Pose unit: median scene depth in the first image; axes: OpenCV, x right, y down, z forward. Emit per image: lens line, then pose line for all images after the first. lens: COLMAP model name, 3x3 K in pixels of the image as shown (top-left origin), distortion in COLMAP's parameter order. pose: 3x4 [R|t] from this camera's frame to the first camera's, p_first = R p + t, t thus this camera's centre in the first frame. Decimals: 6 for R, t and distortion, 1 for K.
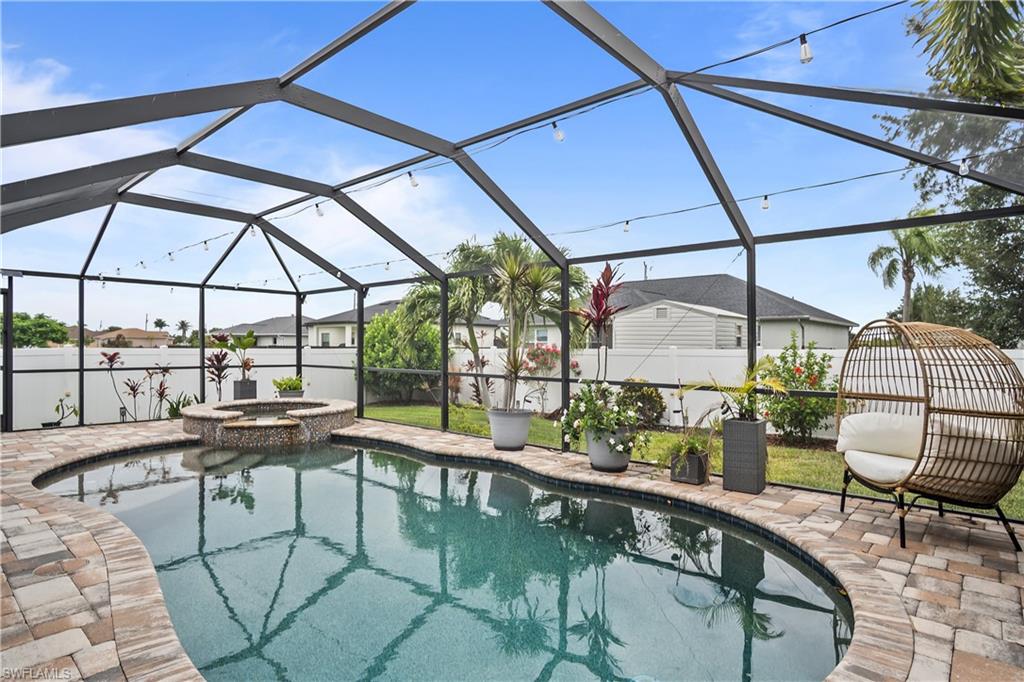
lens RADIAL K [[567.1, 0, 505.9], [0, 567.1, 347.3], [0, 0, 1]] dist [-0.029922, 0.007934]
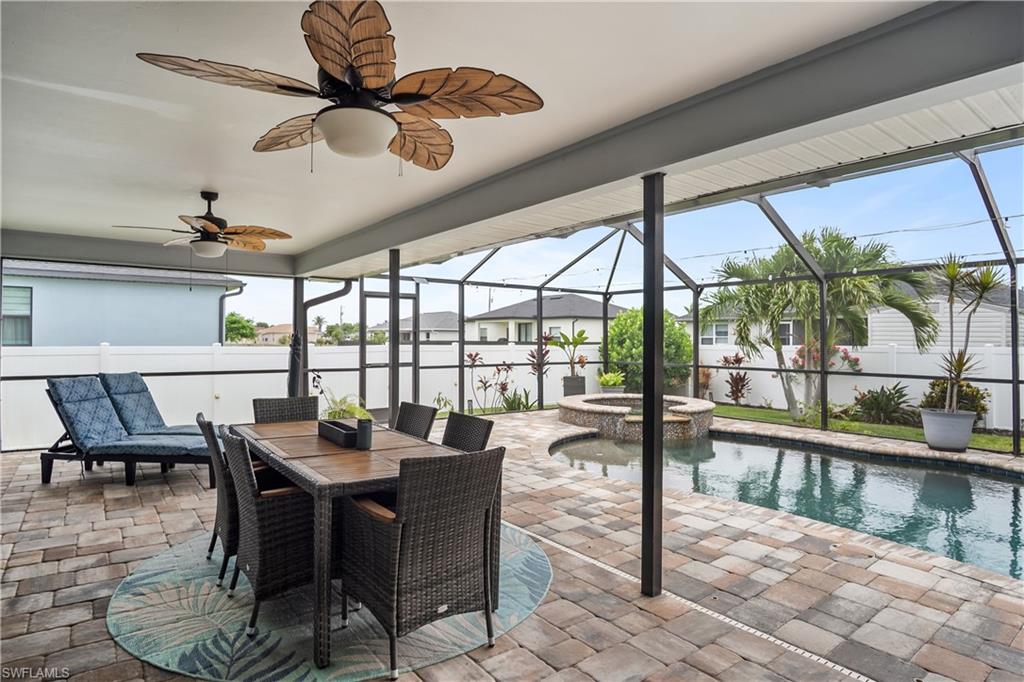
lens RADIAL K [[567.1, 0, 506.5], [0, 567.1, 338.8], [0, 0, 1]] dist [-0.029922, 0.007934]
pose [[0.984793, -0.000483, -0.173730, -0.437063], [-0.000245, 0.999991, -0.004170, -0.008058], [0.173731, 0.004150, 0.984784, -0.074748]]
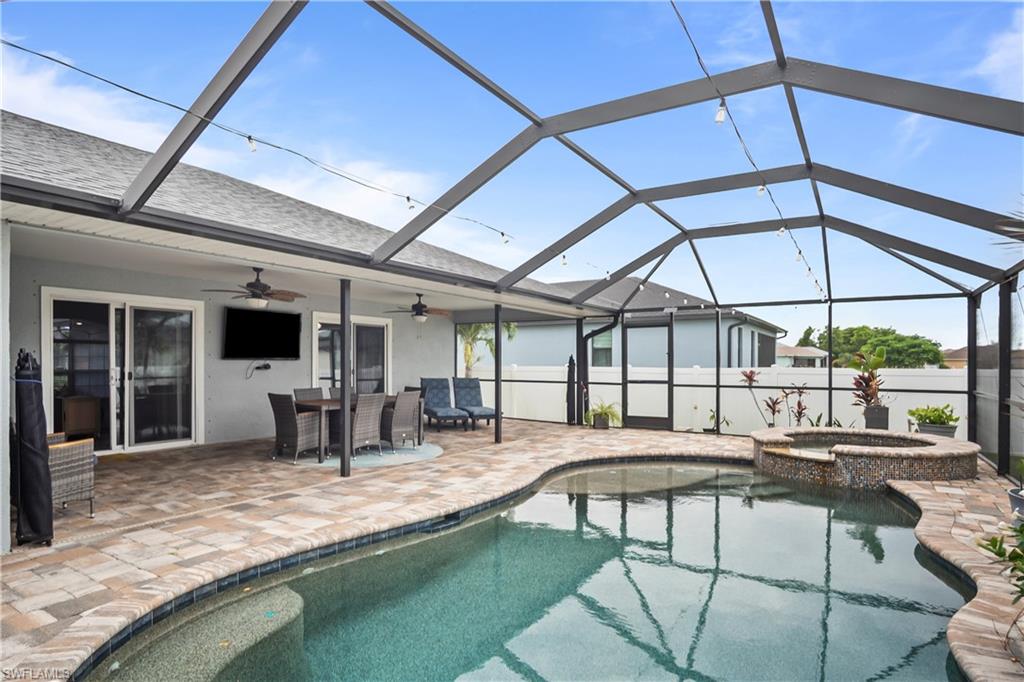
lens RADIAL K [[567.1, 0, 494.1], [0, 567.1, 363.8], [0, 0, 1]] dist [-0.029922, 0.007934]
pose [[0.153685, -0.002916, -0.988116, 0.295292], [-0.004392, 0.999984, -0.003634, 0.000257], [0.988110, 0.004899, 0.153670, 0.329339]]
